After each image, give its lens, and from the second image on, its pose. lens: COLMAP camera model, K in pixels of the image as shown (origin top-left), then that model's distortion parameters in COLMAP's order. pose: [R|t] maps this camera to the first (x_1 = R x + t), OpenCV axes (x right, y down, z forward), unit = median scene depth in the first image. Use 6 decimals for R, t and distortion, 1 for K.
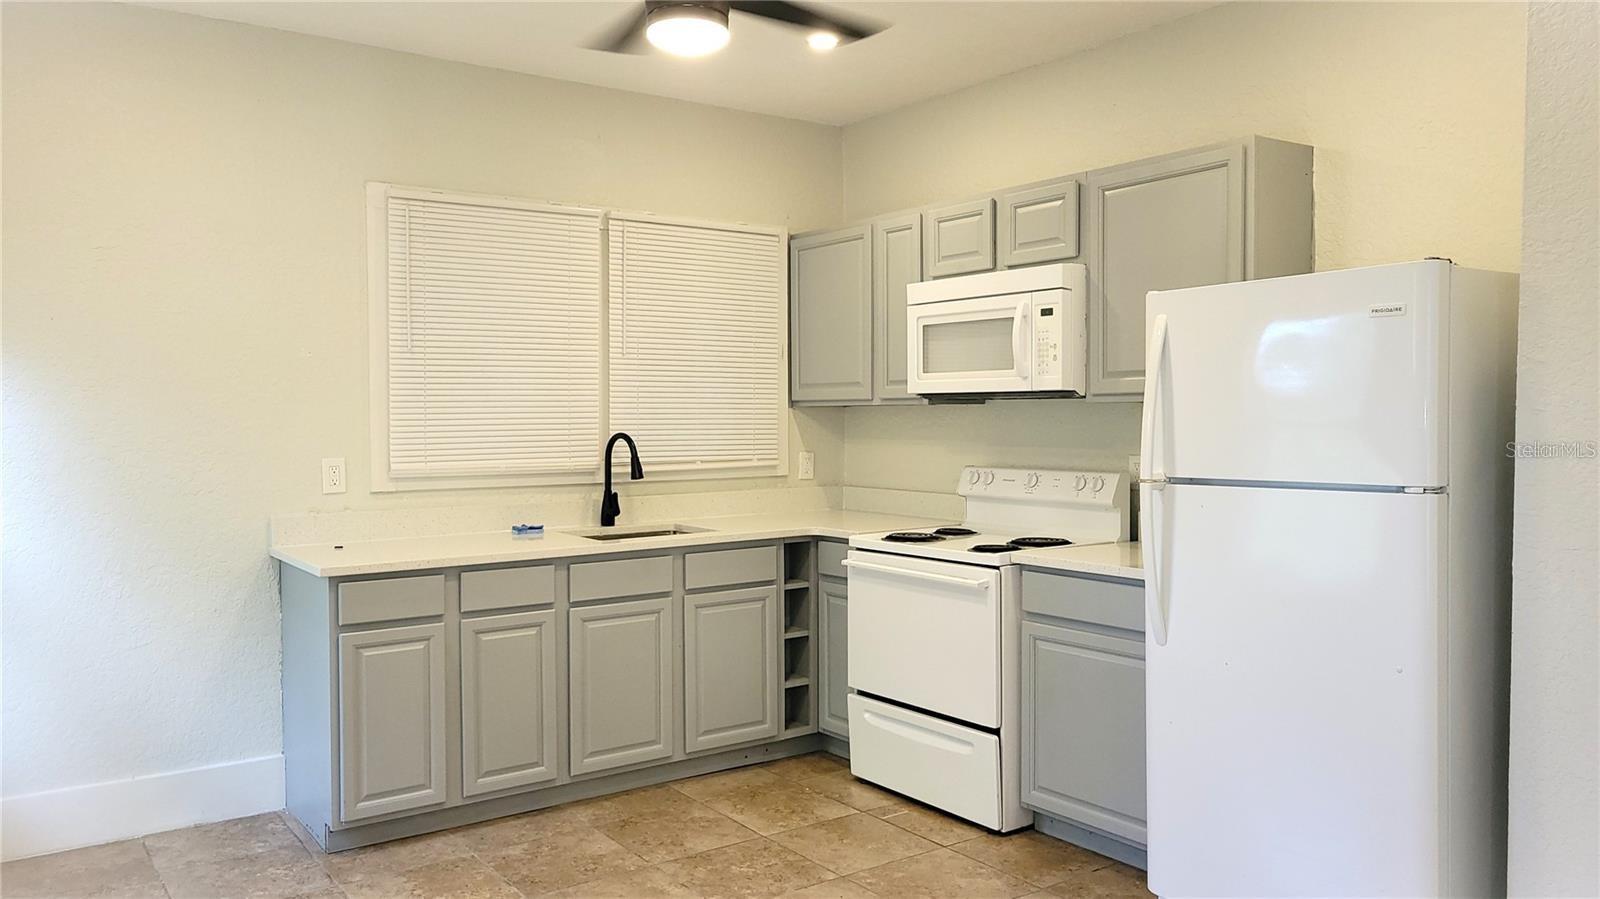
lens RADIAL K [[1203.4, 0, 787.5], [0, 1203.4, 460.6], [0, 0, 1]] dist [0.034686, 0.005037]
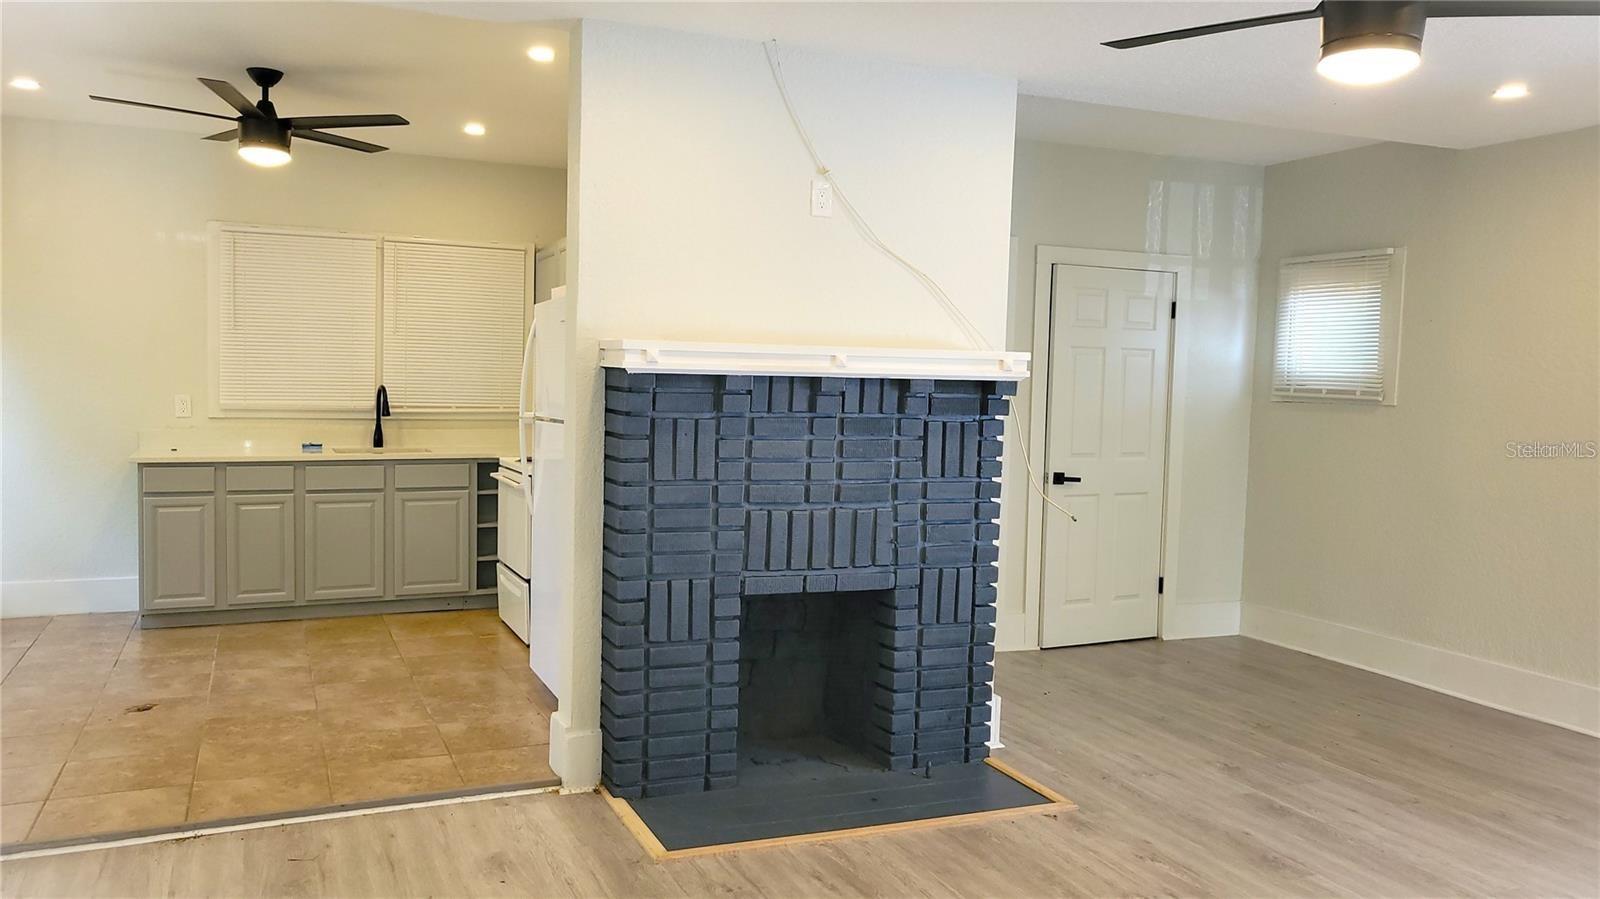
lens RADIAL K [[1203.4, 0, 789.8], [0, 1203.4, 444.6], [0, 0, 1]] dist [0.034686, 0.005037]
pose [[0.981048, 0.038218, -0.189960, 0.745924], [-0.035184, 0.999194, 0.019320, 0.004695], [0.190546, -0.012270, 0.981602, -0.438209]]
